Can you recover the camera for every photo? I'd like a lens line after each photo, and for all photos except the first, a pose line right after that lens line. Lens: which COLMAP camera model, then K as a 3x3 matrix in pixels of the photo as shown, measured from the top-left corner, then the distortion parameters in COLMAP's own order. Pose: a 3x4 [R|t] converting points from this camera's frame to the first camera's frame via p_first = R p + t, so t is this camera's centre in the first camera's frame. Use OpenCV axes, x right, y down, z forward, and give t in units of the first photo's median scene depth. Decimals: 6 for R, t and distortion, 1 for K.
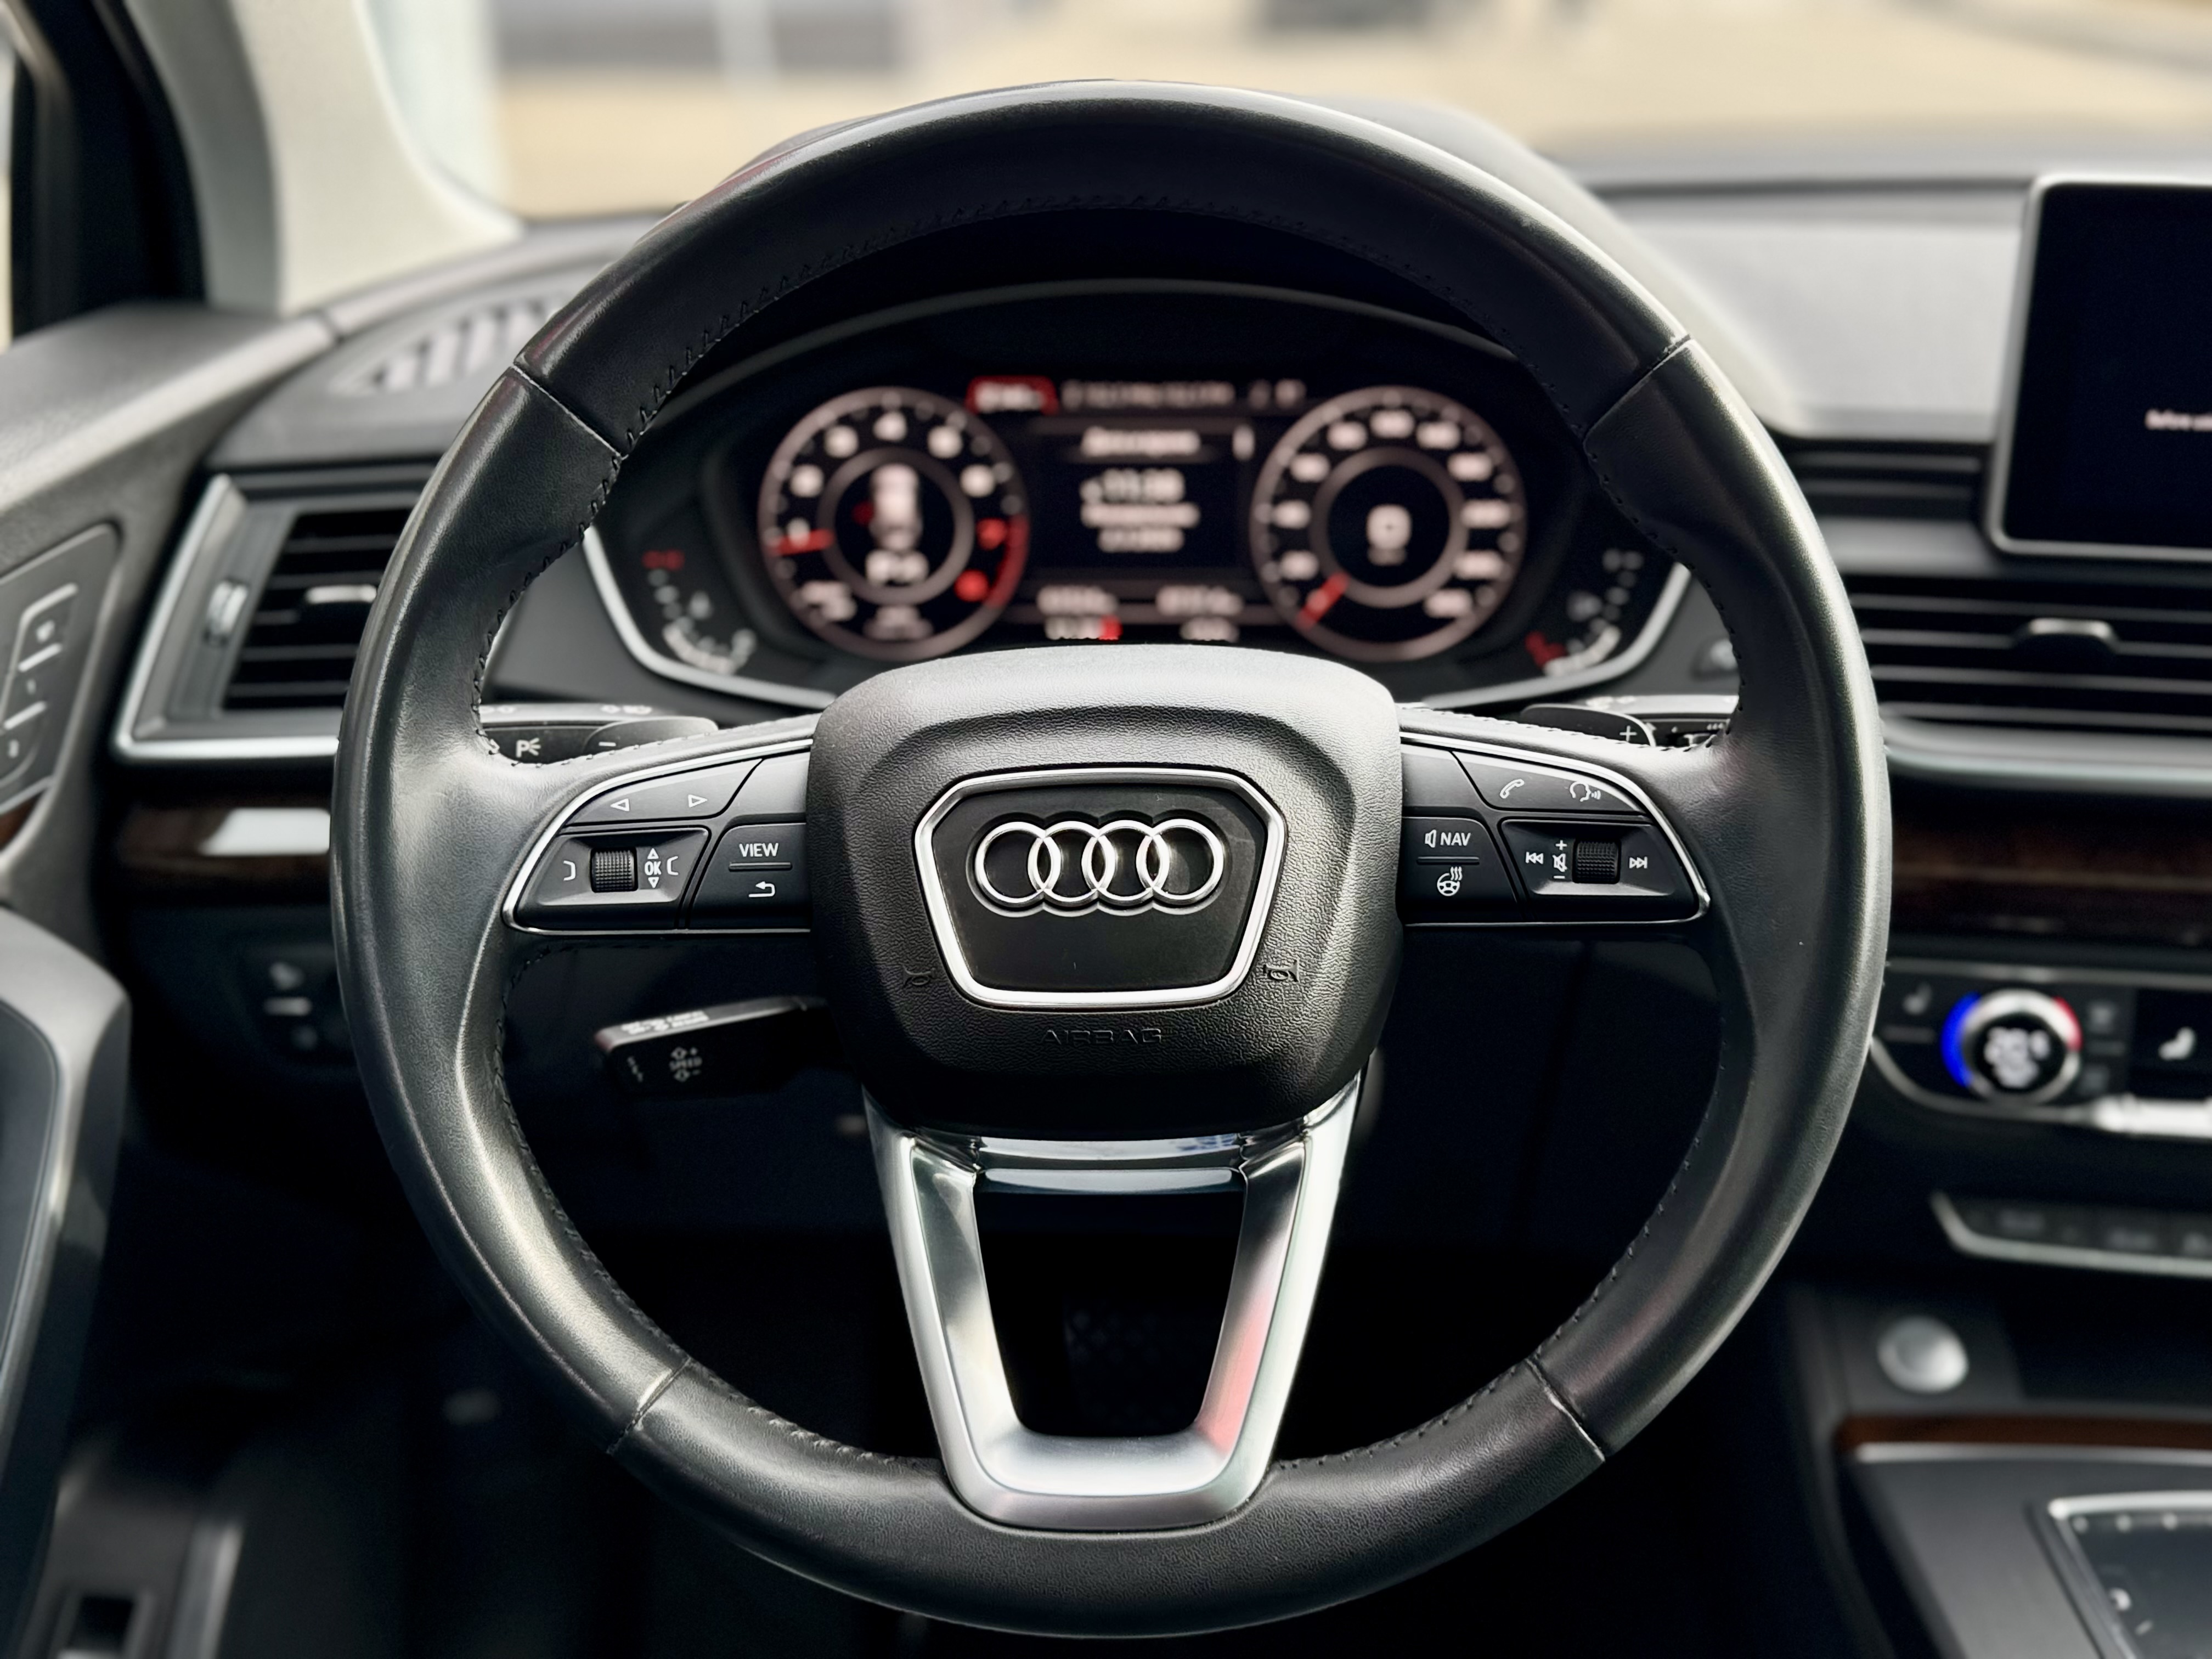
lens RADIAL K [[2332.1, 0, 1114.9], [0, 2332.1, 844.6], [0, 0, 1]] dist [0.084263, 0.000000]
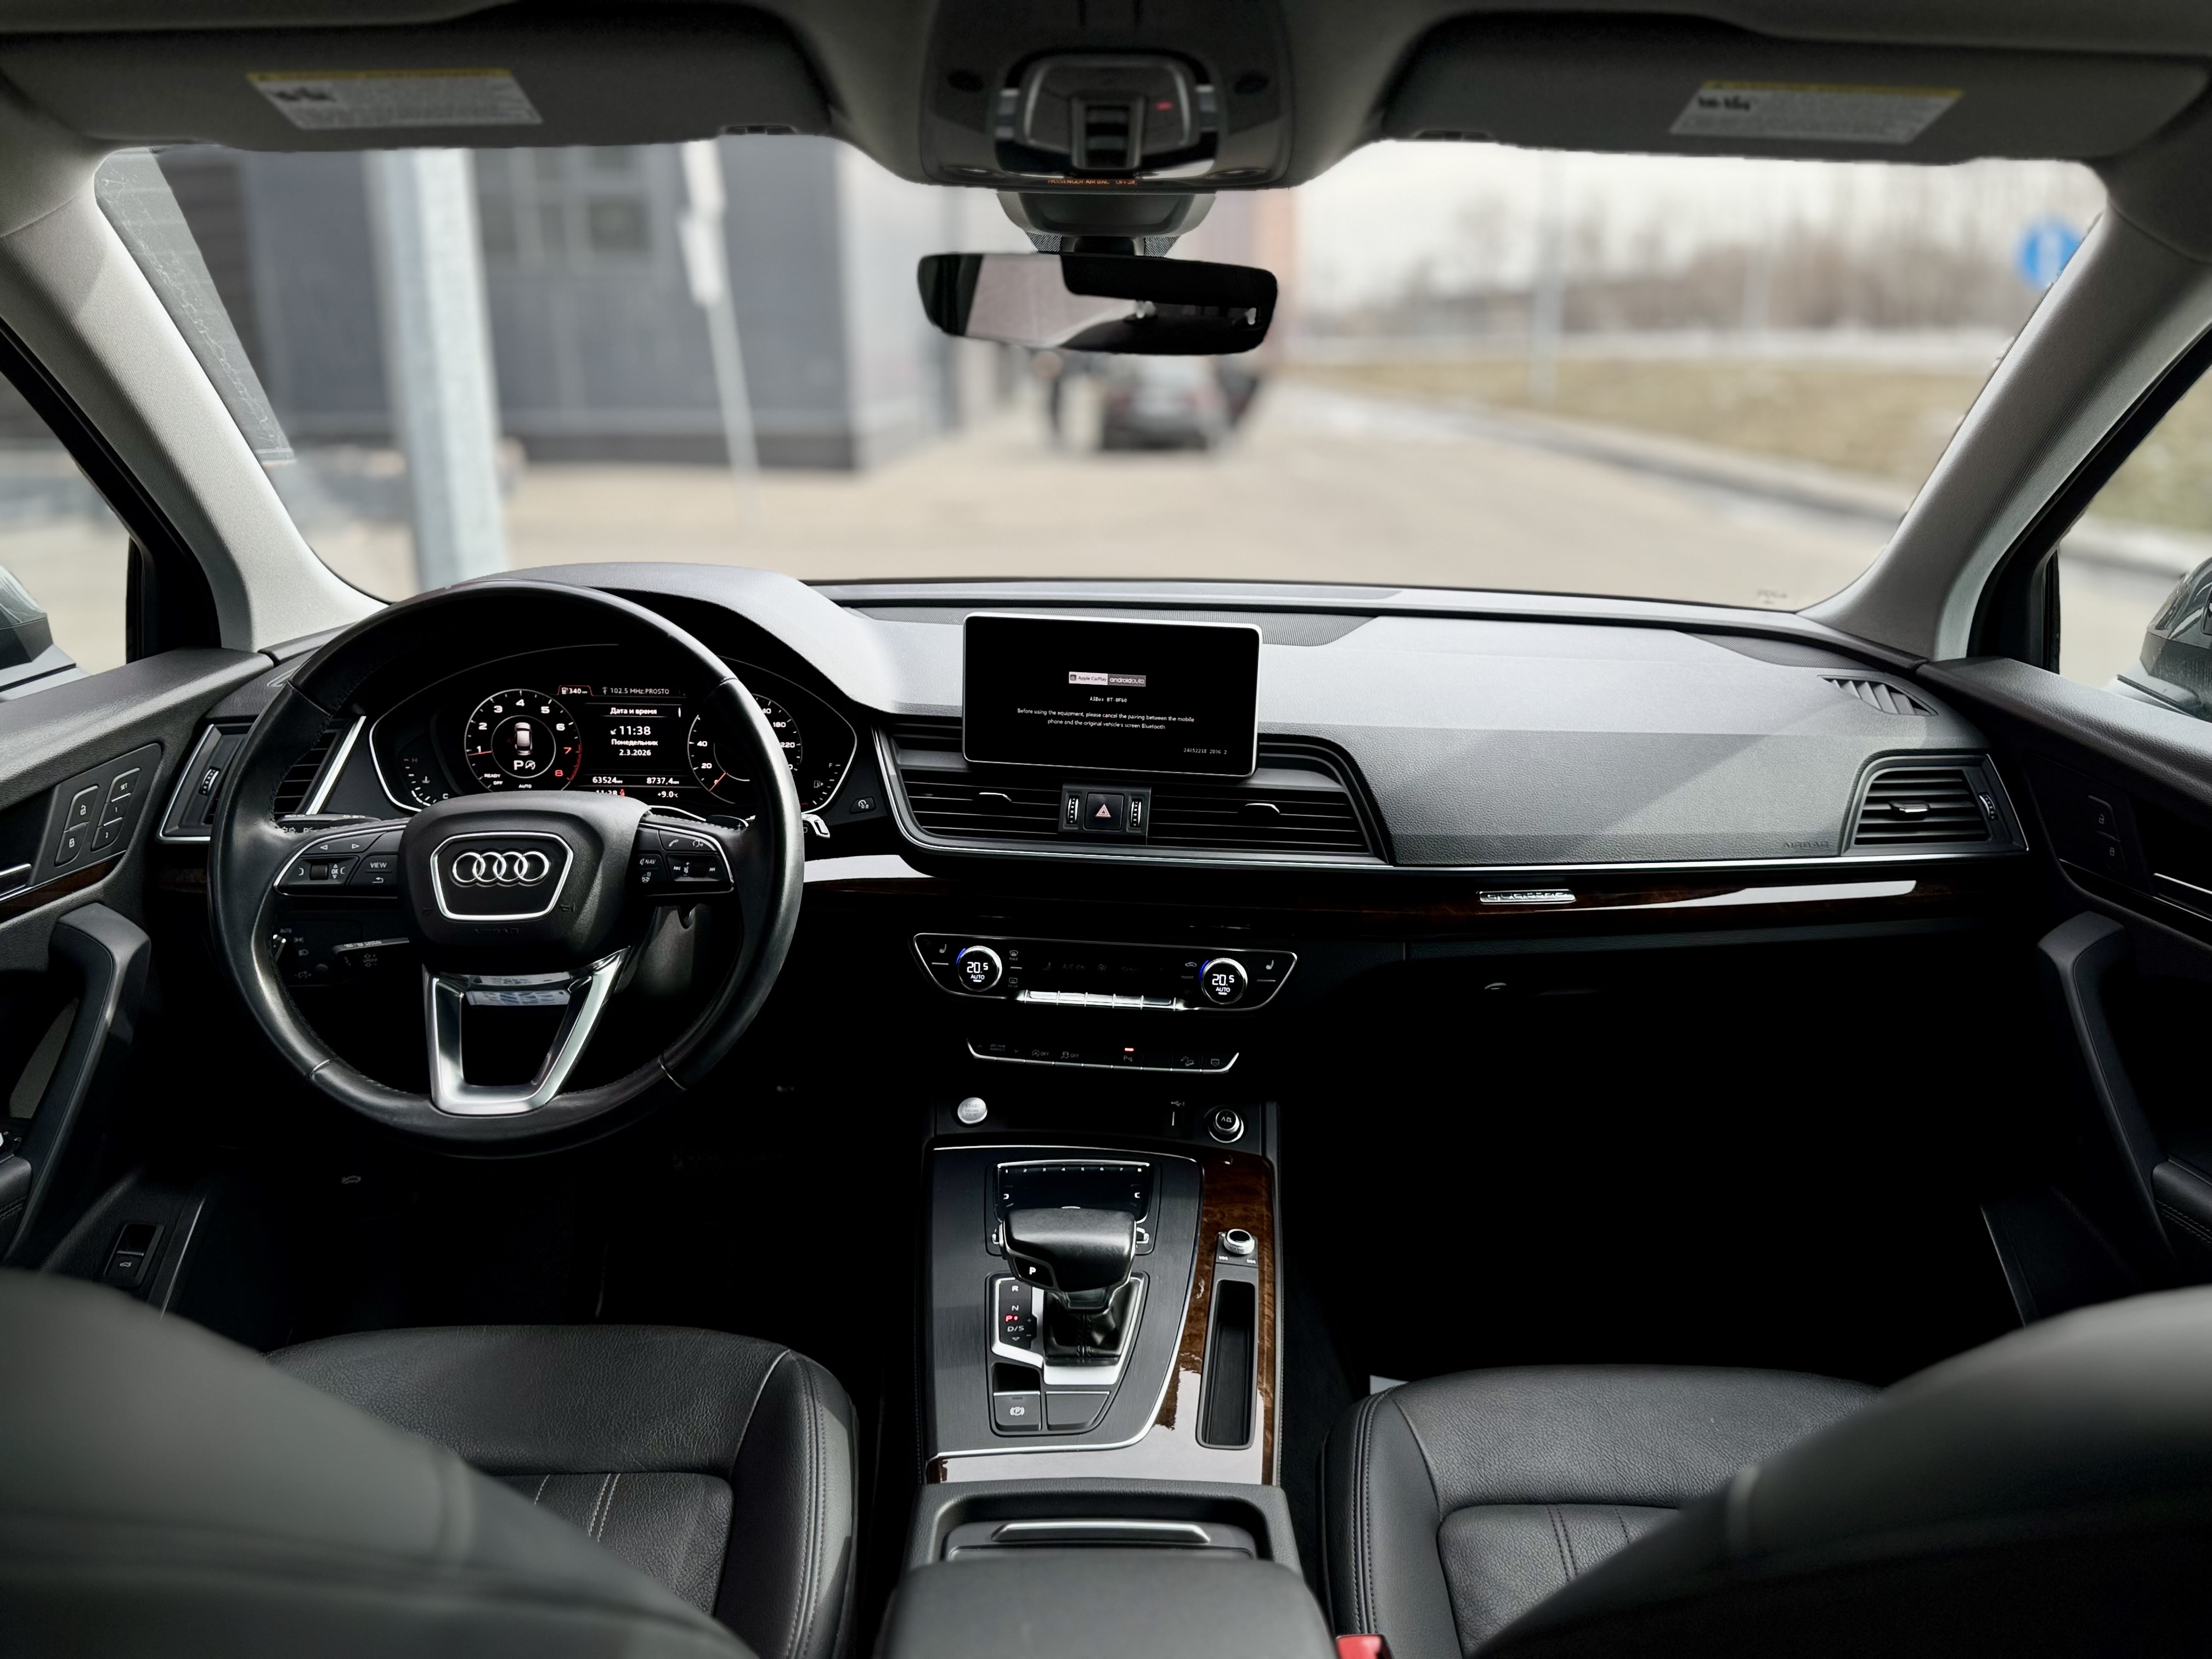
lens RADIAL K [[1500.7, 0, 1108.3], [0, 1500.7, 821.9], [0, 0, 1]] dist [-0.034017, -0.006736]
pose [[0.994129, 0.007669, 0.107931, 0.339262], [0.002802, 0.995327, -0.096526, 0.083252], [-0.108167, 0.096261, 0.989461, -0.519579]]
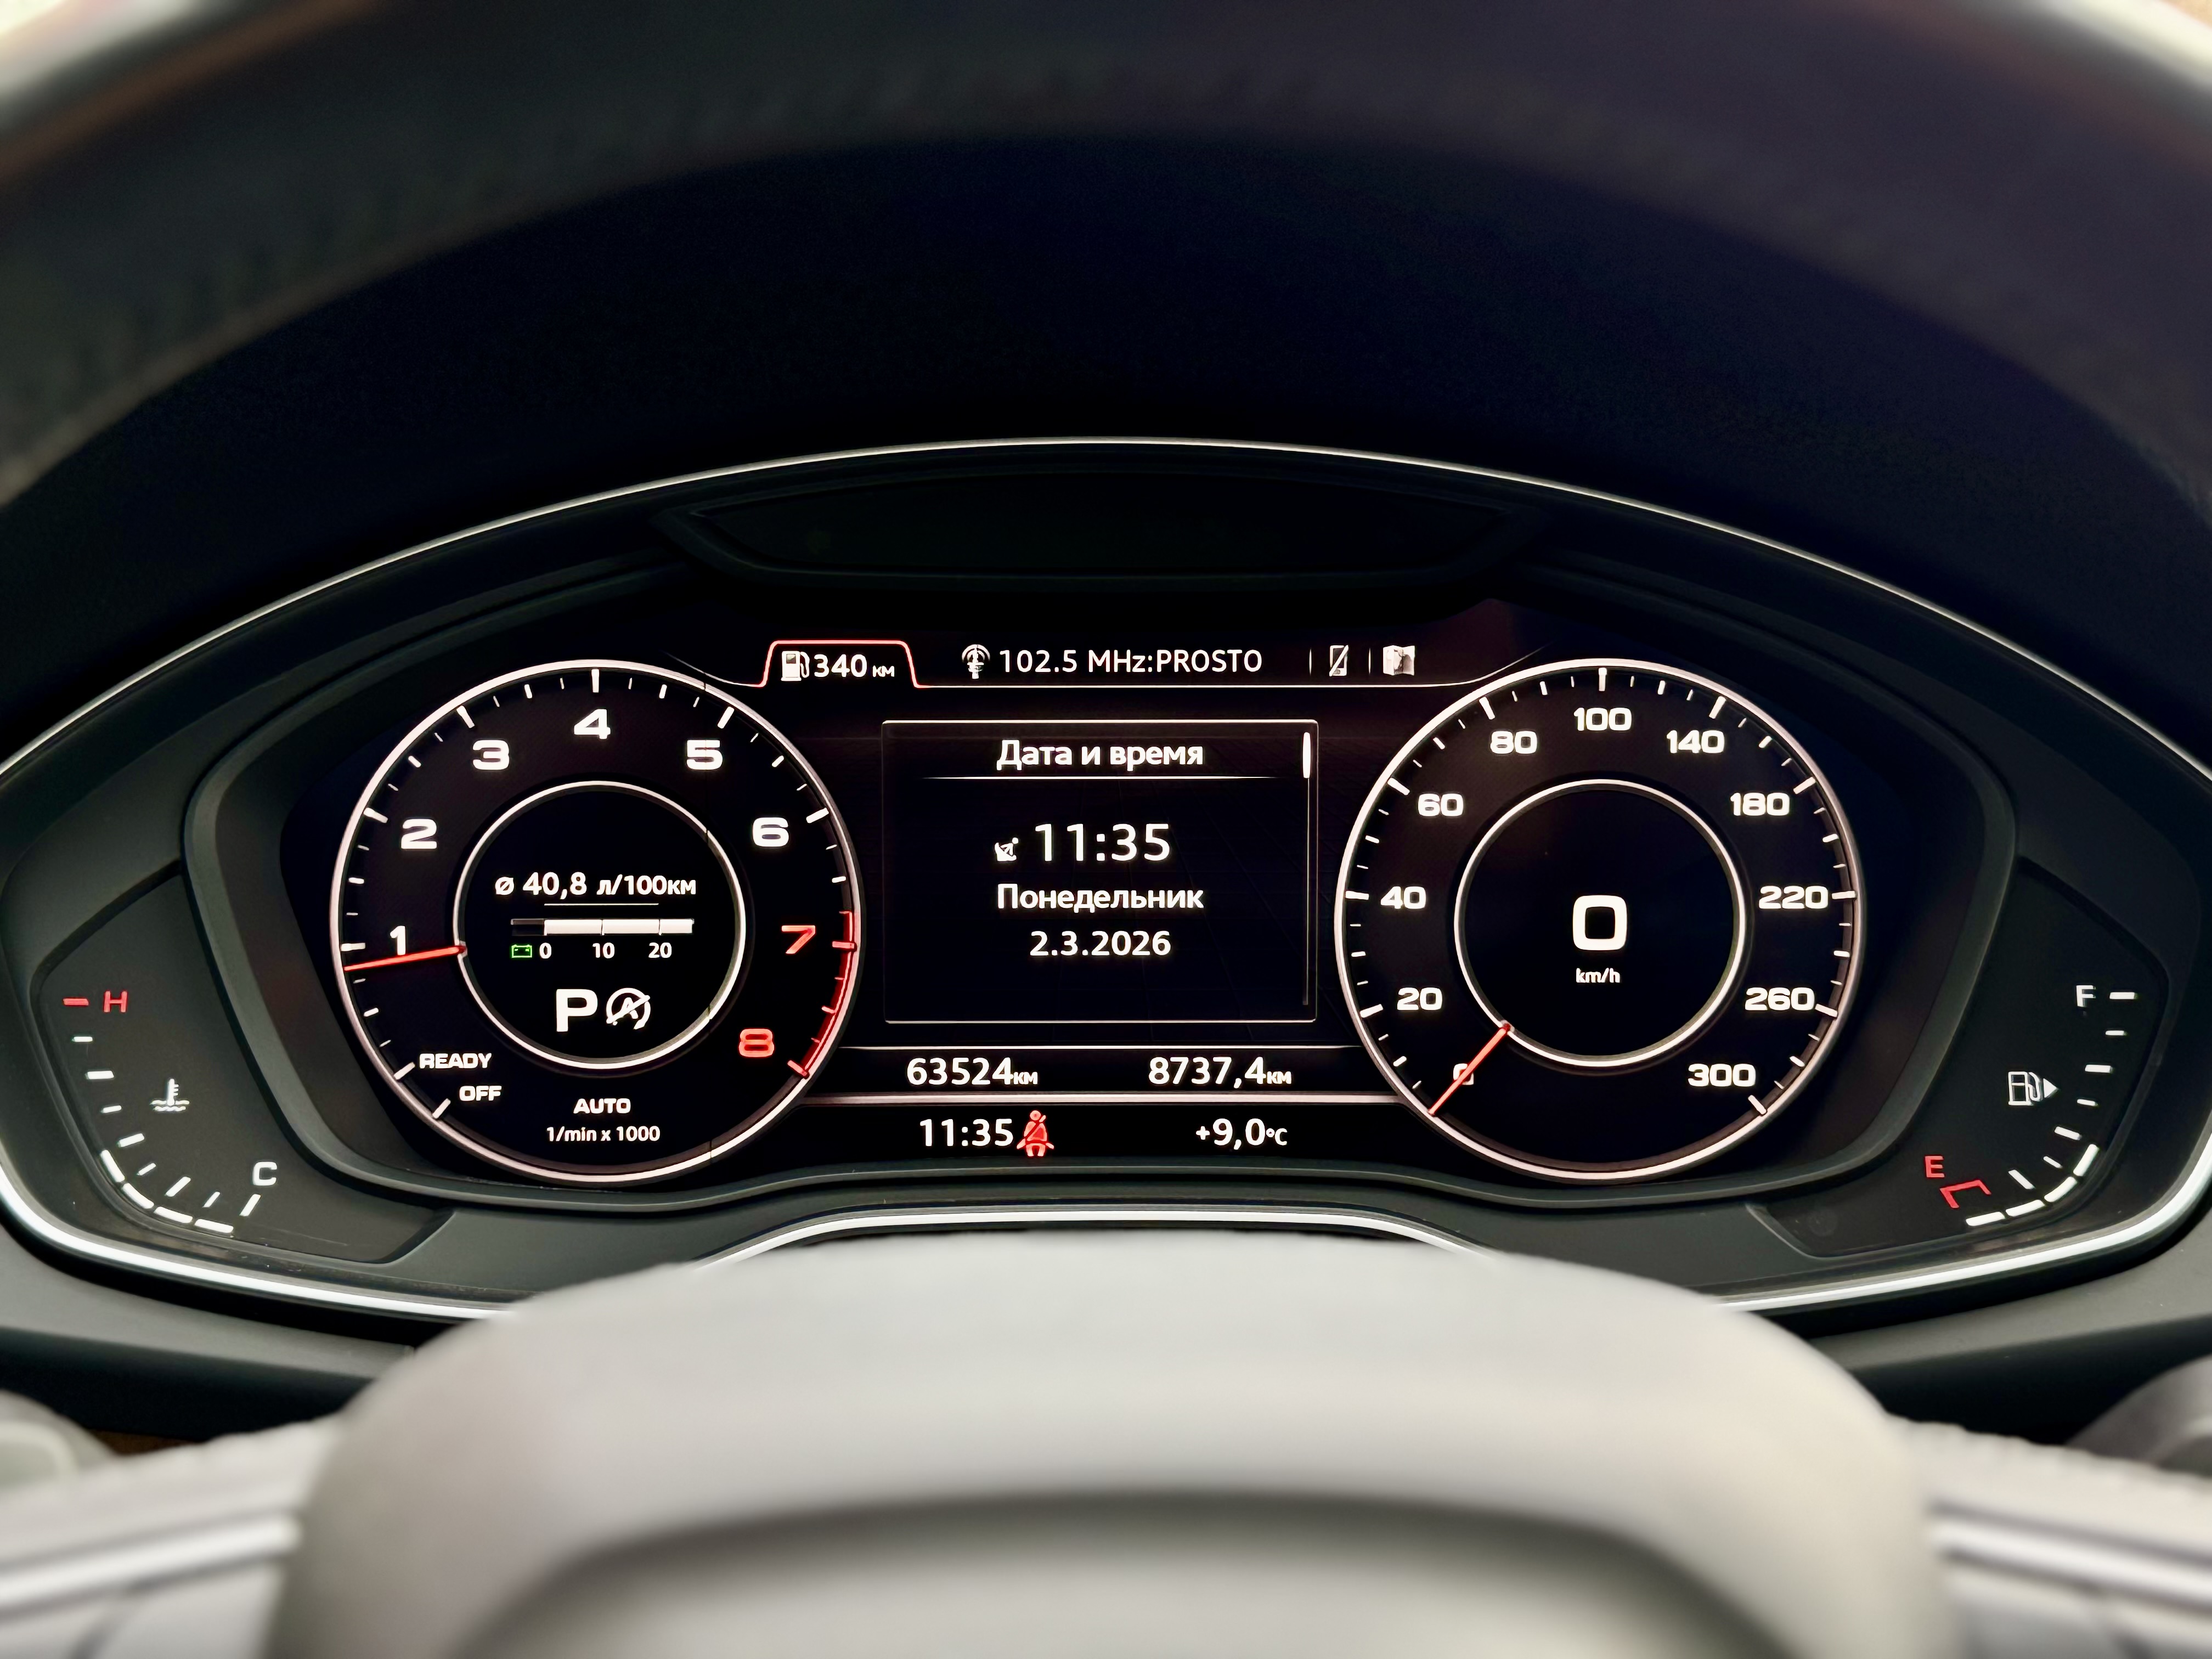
lens RADIAL K [[3014.7, 0, 1112.1], [0, 3014.7, 820.7], [0, 0, 1]] dist [0.050710, 0.000000]
pose [[0.998976, -0.002371, 0.045176, -0.016836], [0.009480, 0.987424, -0.157810, -0.061893], [-0.044234, 0.158077, 0.986436, 0.399805]]
